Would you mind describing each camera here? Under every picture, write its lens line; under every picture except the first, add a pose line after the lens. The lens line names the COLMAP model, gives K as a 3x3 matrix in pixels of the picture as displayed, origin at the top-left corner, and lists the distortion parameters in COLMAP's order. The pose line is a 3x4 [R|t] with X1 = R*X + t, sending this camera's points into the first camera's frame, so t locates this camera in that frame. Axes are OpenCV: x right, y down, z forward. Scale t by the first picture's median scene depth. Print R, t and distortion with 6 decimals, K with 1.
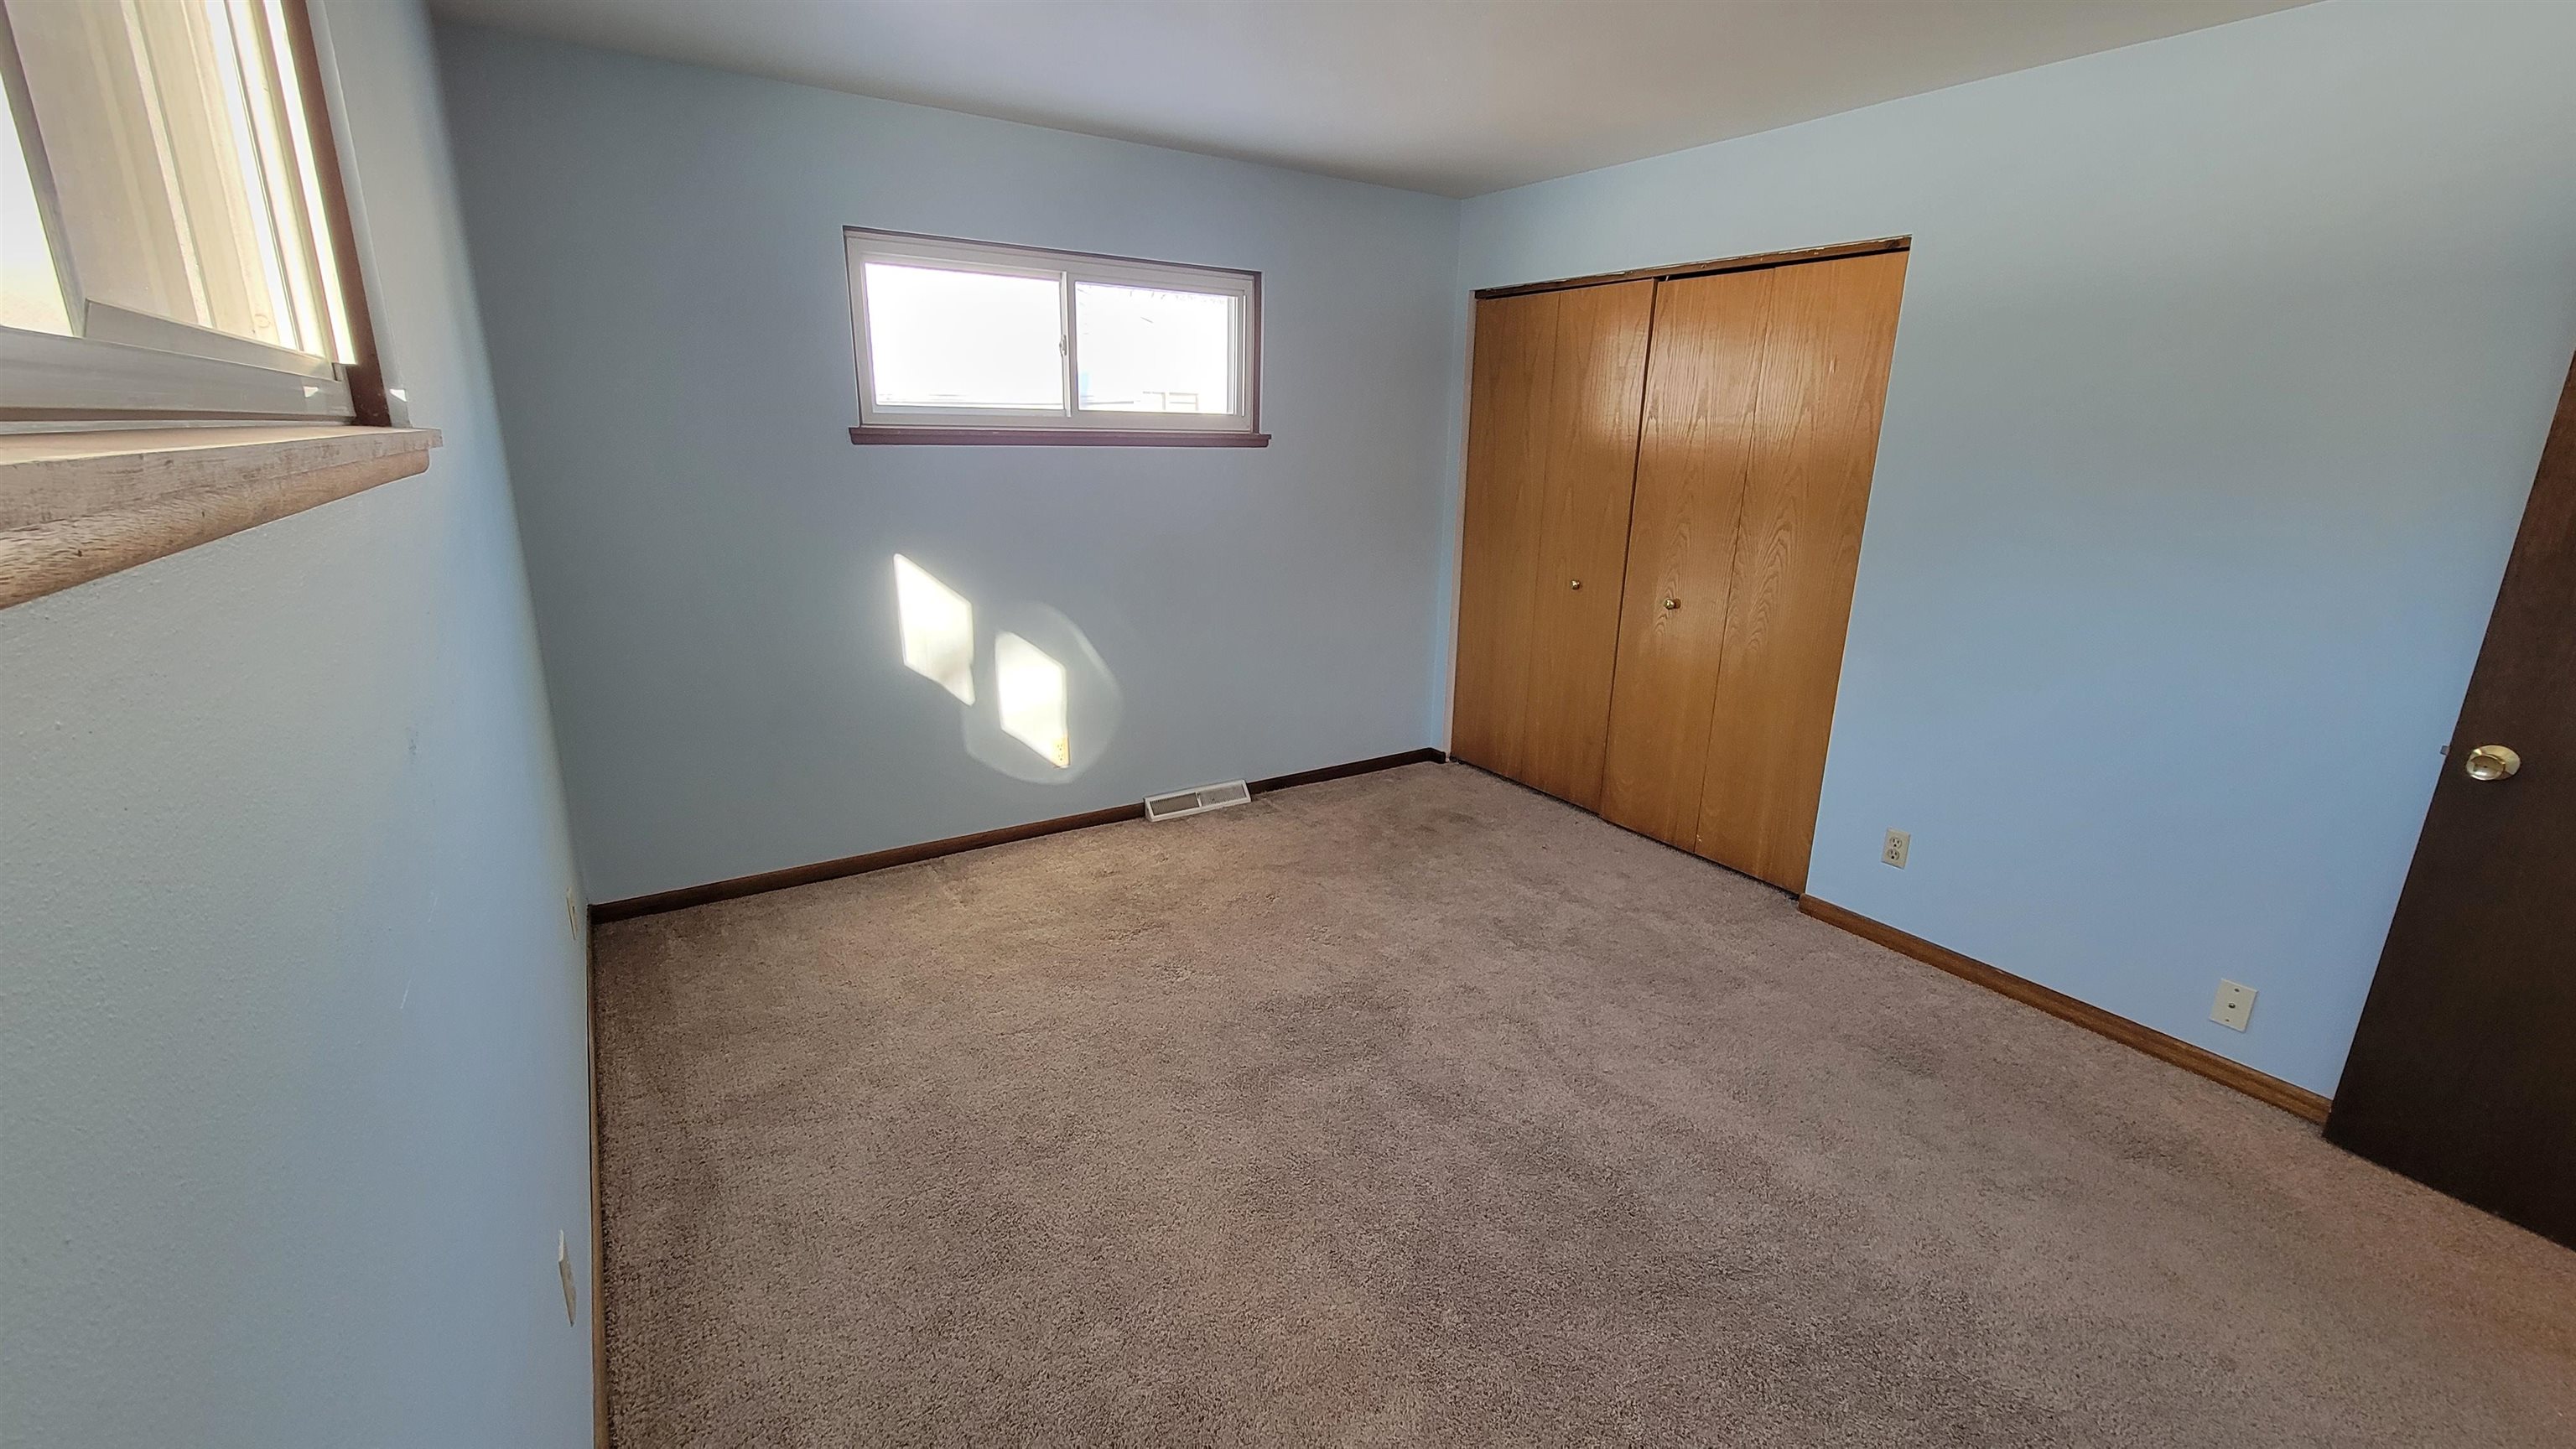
lens RADIAL K [[1042.6, 0, 1288.0], [0, 1042.6, 724.5], [0, 0, 1]] dist [-0.001086, -0.000063]
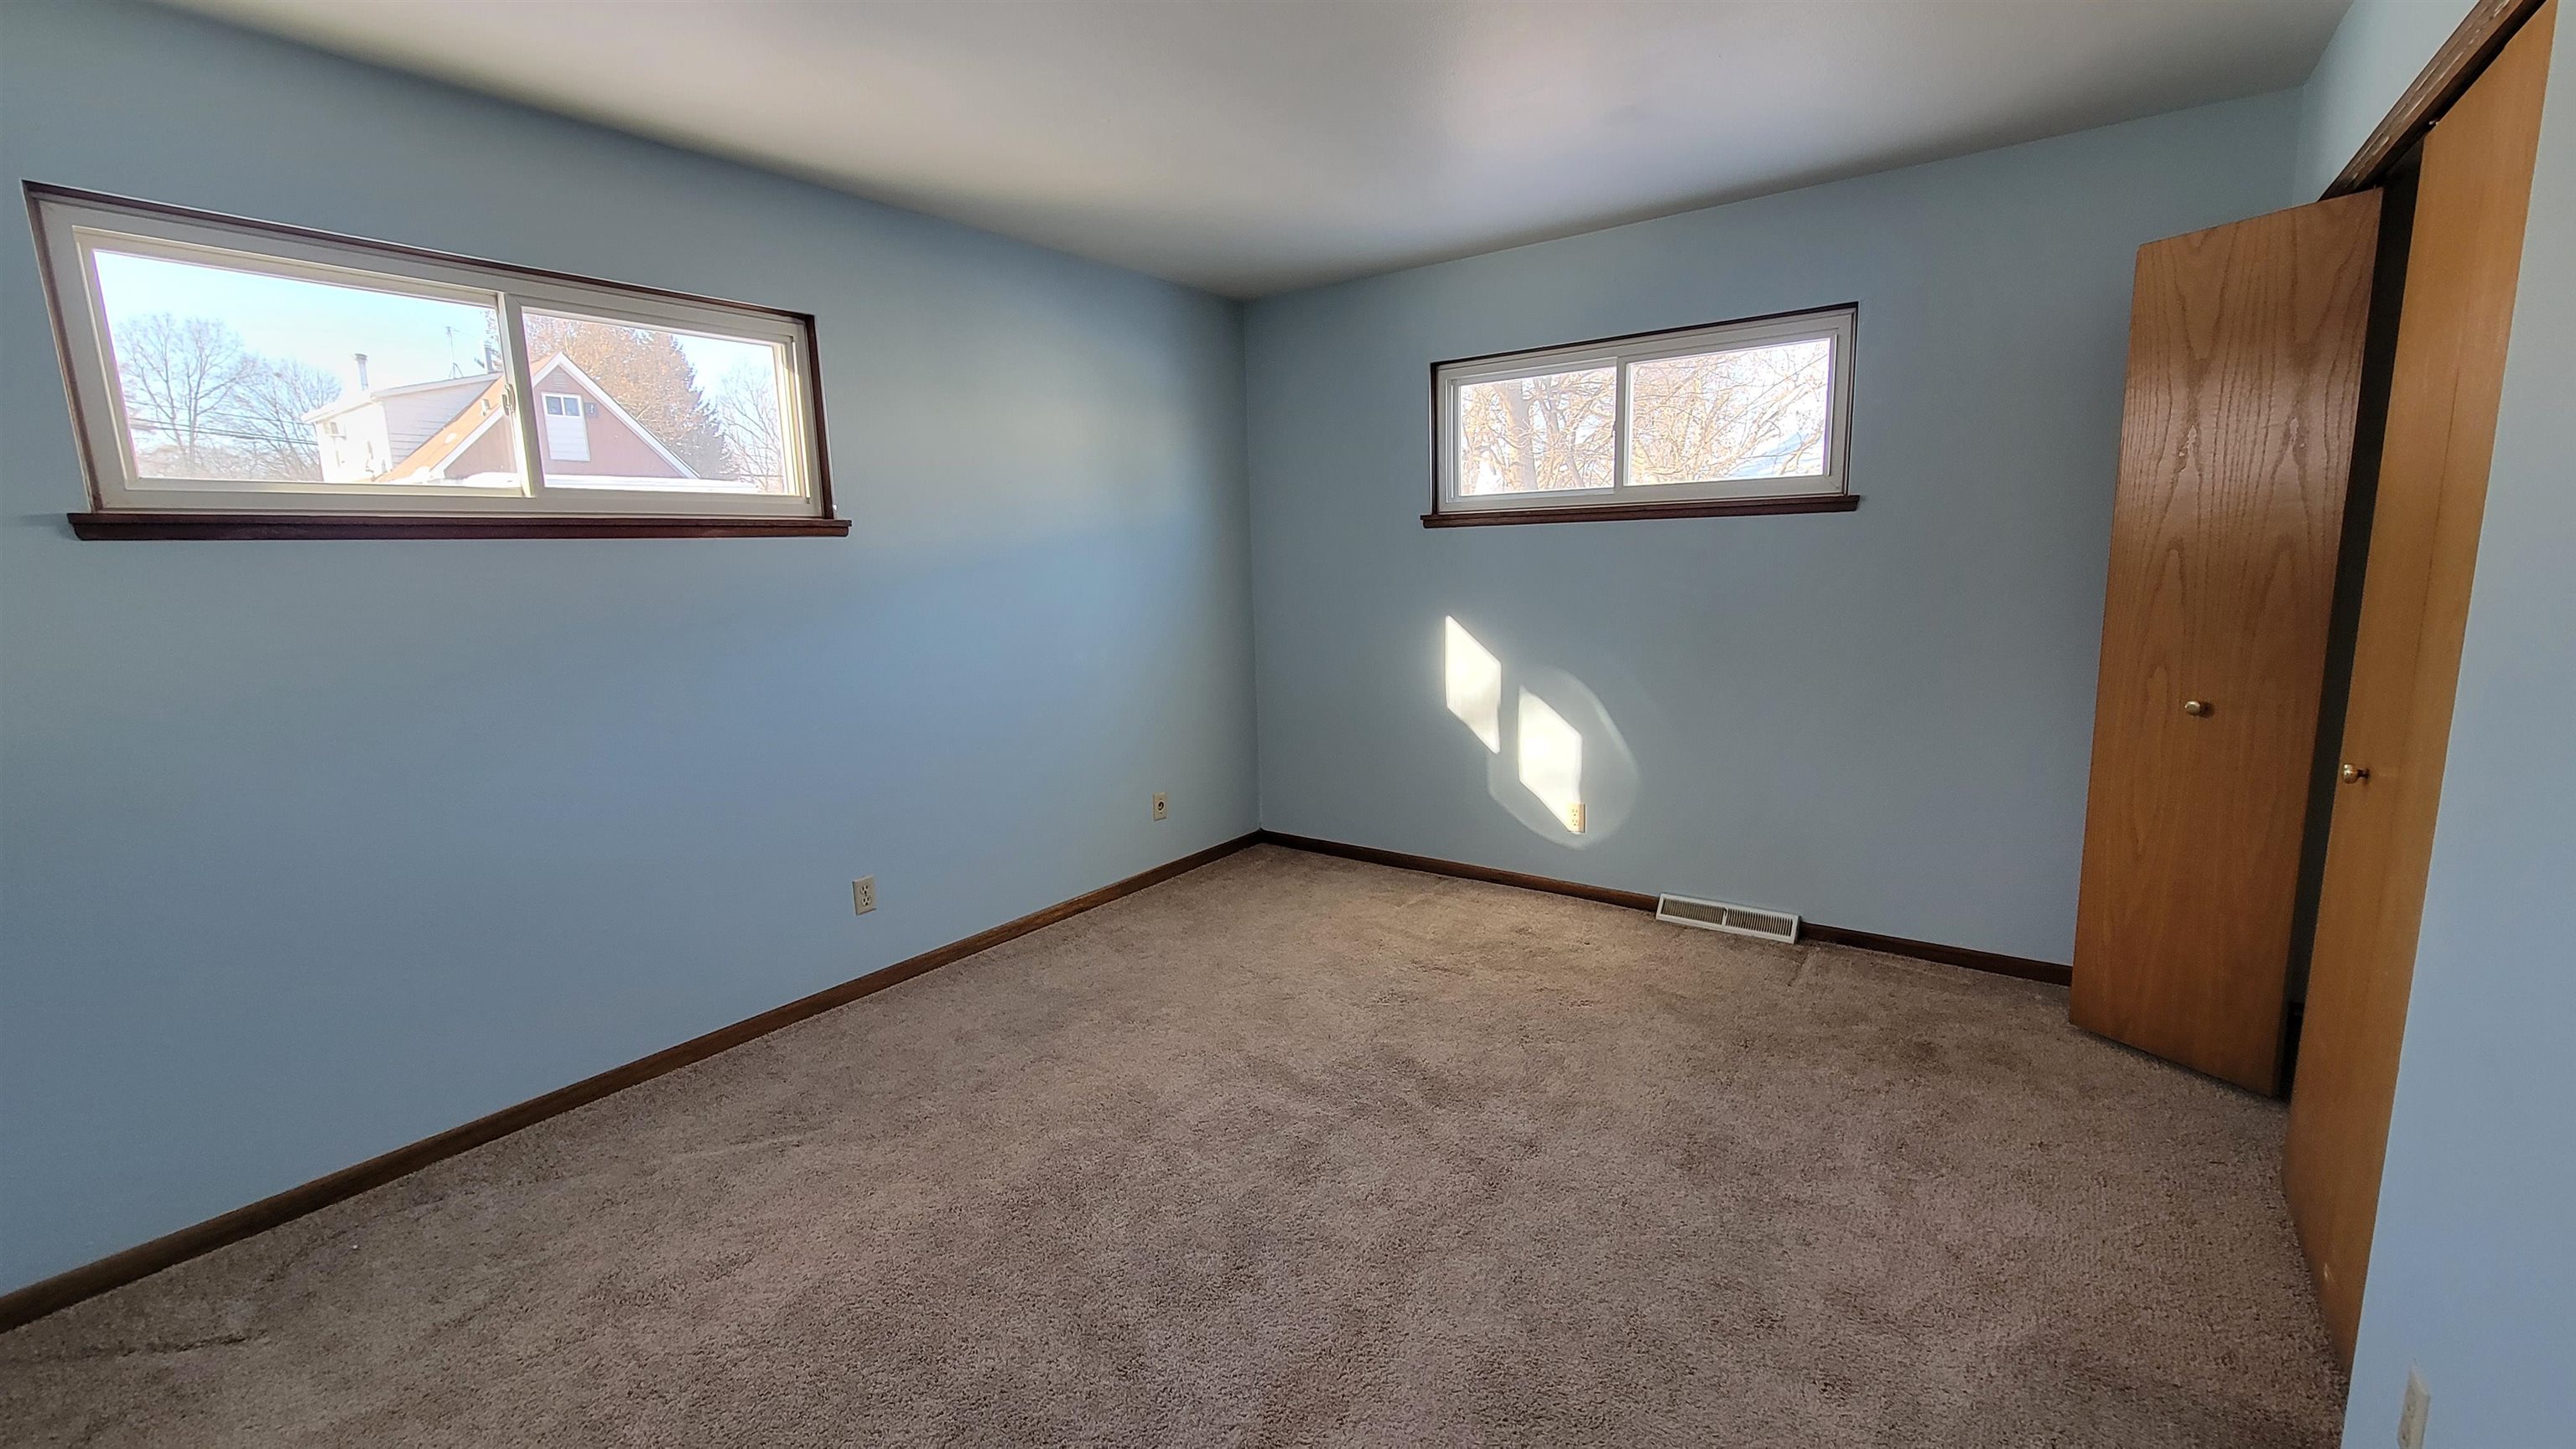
lens RADIAL K [[1072.8, 0, 1334.0], [0, 1072.8, 737.5], [0, 0, 1]] dist [0.101047, -0.060781]
pose [[0.376479, 0.133824, -0.916709, 0.693806], [-0.222504, 0.973610, 0.050751, -0.054374], [0.899309, 0.184864, 0.396320, 0.371321]]
